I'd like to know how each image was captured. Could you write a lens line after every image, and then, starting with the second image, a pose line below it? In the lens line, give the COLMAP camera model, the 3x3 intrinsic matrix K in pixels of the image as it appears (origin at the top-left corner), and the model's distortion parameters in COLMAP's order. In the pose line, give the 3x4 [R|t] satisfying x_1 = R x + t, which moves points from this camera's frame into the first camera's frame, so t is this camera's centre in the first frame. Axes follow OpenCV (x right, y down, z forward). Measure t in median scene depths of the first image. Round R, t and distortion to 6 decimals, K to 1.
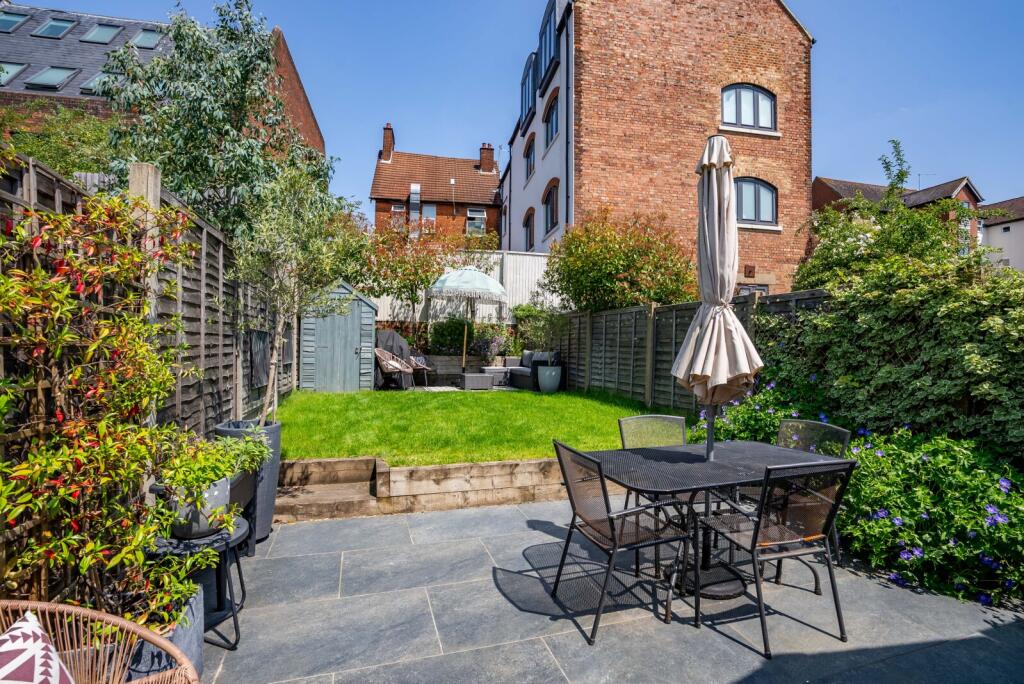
lens RADIAL K [[474.4, 0, 504.9], [0, 474.4, 341.3], [0, 0, 1]] dist [-0.015717, -0.000773]
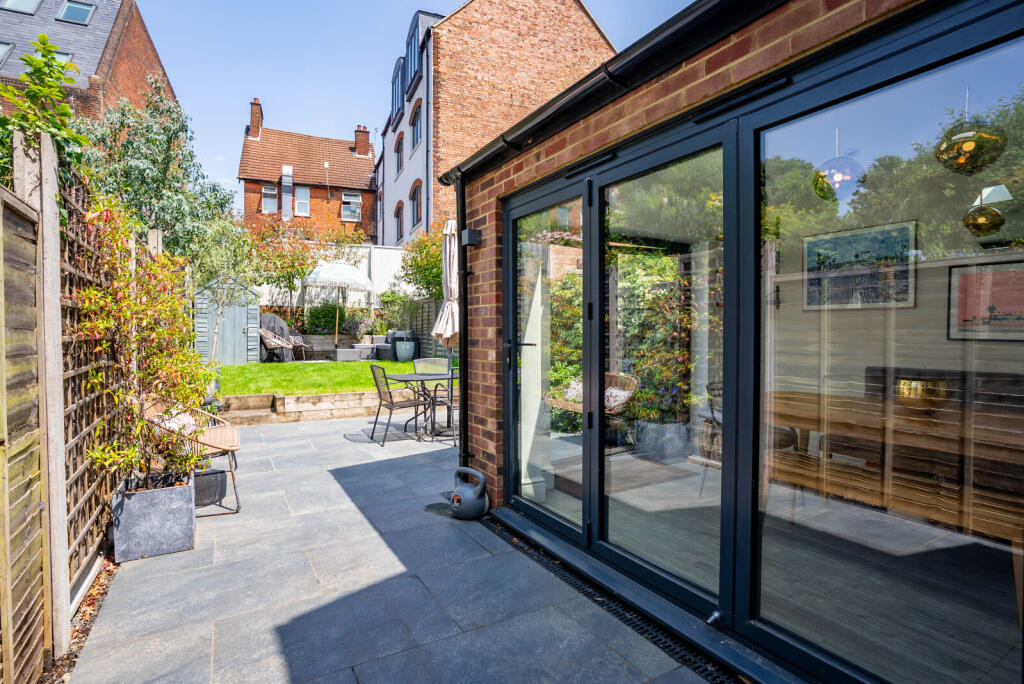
lens RADIAL K [[544.0, 0, 516.1], [0, 544.0, 347.5], [0, 0, 1]] dist [-0.036524, 0.001049]
pose [[0.976884, -0.016768, 0.213113, 0.057389], [0.008306, 0.999143, 0.040543, 0.009722], [-0.213610, -0.037836, 0.976186, -0.386038]]
